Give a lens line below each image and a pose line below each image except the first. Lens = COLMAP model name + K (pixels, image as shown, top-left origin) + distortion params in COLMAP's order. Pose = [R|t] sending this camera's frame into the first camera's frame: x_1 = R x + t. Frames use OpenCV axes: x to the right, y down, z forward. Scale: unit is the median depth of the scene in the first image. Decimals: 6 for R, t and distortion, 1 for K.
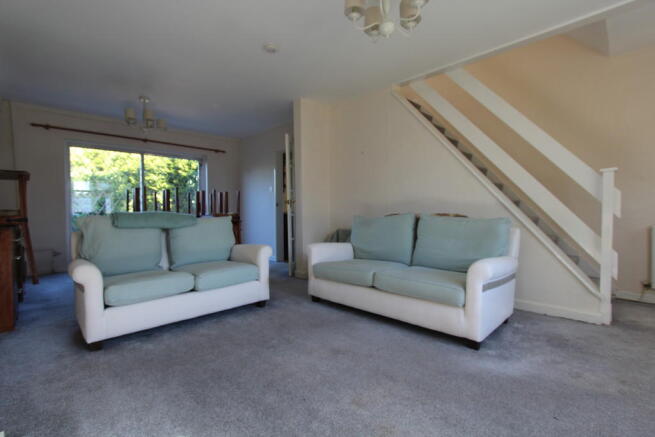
lens RADIAL K [[307.0, 0, 327.5], [0, 307.0, 218.5], [0, 0, 1]] dist [-0.001447, -0.000195]
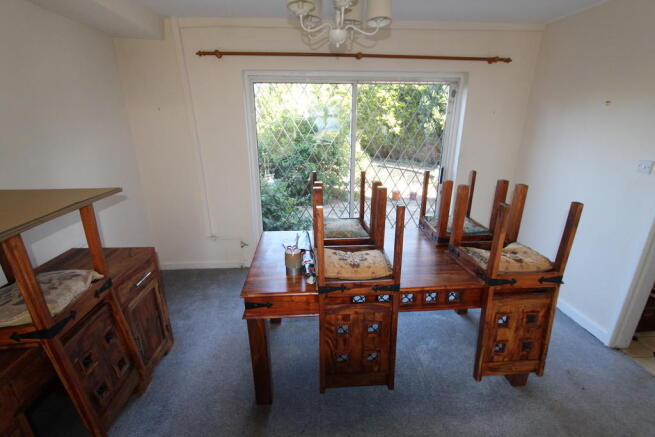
lens RADIAL K [[307.0, 0, 327.5], [0, 307.0, 218.5], [0, 0, 1]] dist [-0.001447, -0.000195]
pose [[0.766772, 0.206700, -0.607730, -0.217289], [-0.020873, 0.954266, 0.298228, -0.121885], [0.641580, -0.215988, 0.736019, 0.437113]]
